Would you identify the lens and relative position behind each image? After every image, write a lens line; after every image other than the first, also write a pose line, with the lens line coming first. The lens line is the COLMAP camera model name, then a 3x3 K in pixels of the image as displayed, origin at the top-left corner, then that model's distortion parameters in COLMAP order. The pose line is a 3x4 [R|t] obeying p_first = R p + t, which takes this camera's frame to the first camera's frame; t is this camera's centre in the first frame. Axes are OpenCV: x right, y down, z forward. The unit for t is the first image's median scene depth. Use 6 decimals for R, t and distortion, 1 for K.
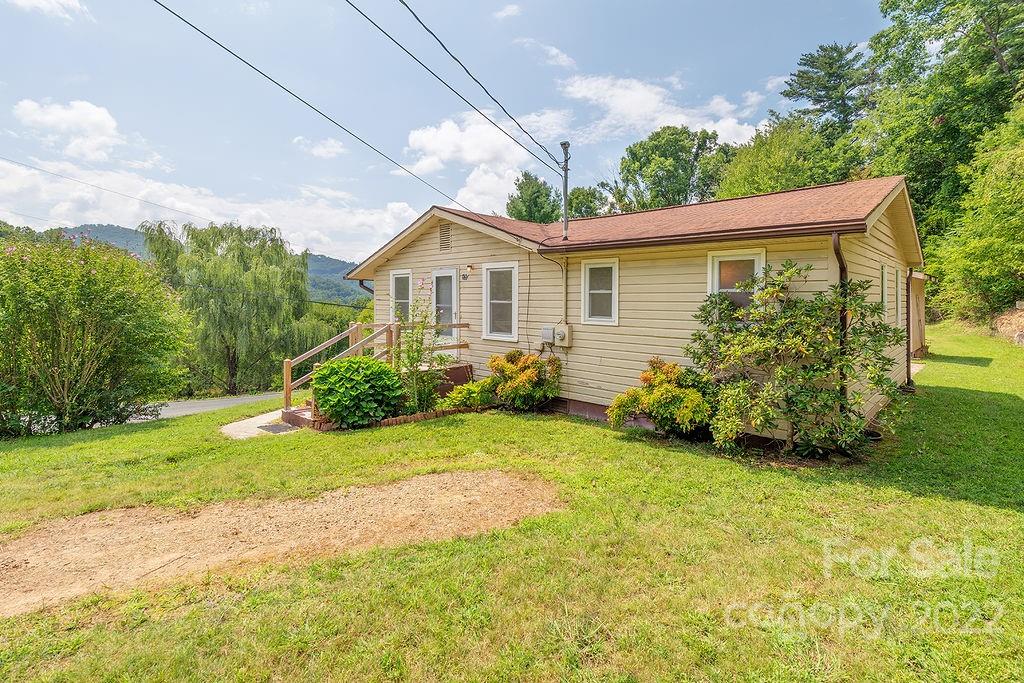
lens RADIAL K [[487.8, 0, 497.3], [0, 487.8, 301.5], [0, 0, 1]] dist [0.013749, -0.004157]
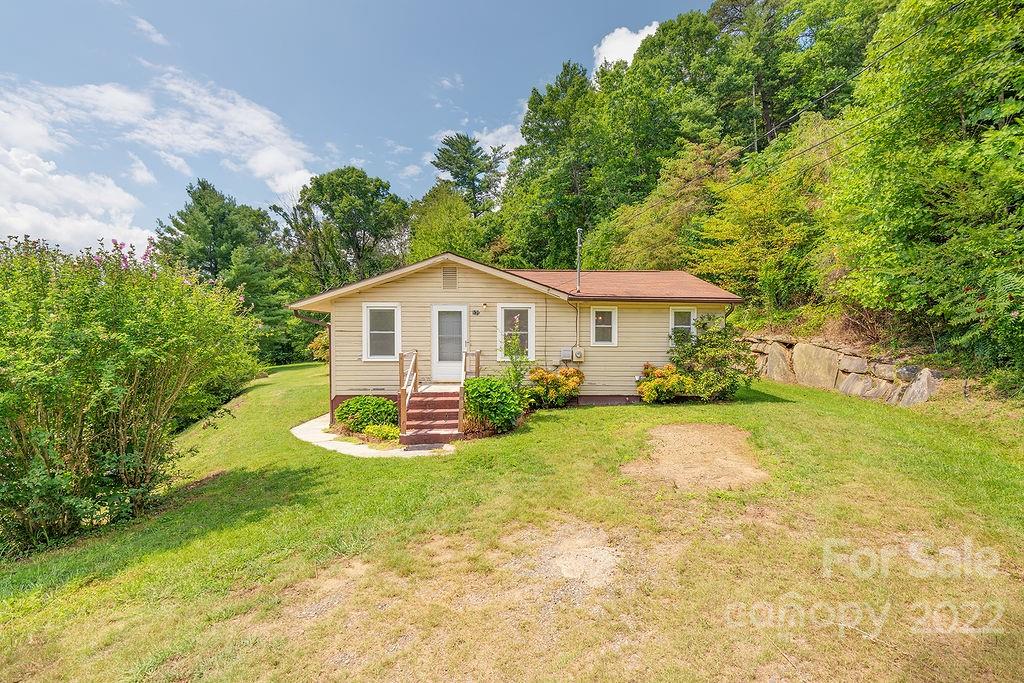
lens RADIAL K [[487.8, 0, 507.9], [0, 487.8, 339.5], [0, 0, 1]] dist [0.013749, -0.004157]
pose [[0.681766, -0.013319, 0.731449, -0.867412], [0.000884, 0.999849, 0.017382, -0.003255], [-0.731569, -0.011204, 0.681675, 0.086669]]
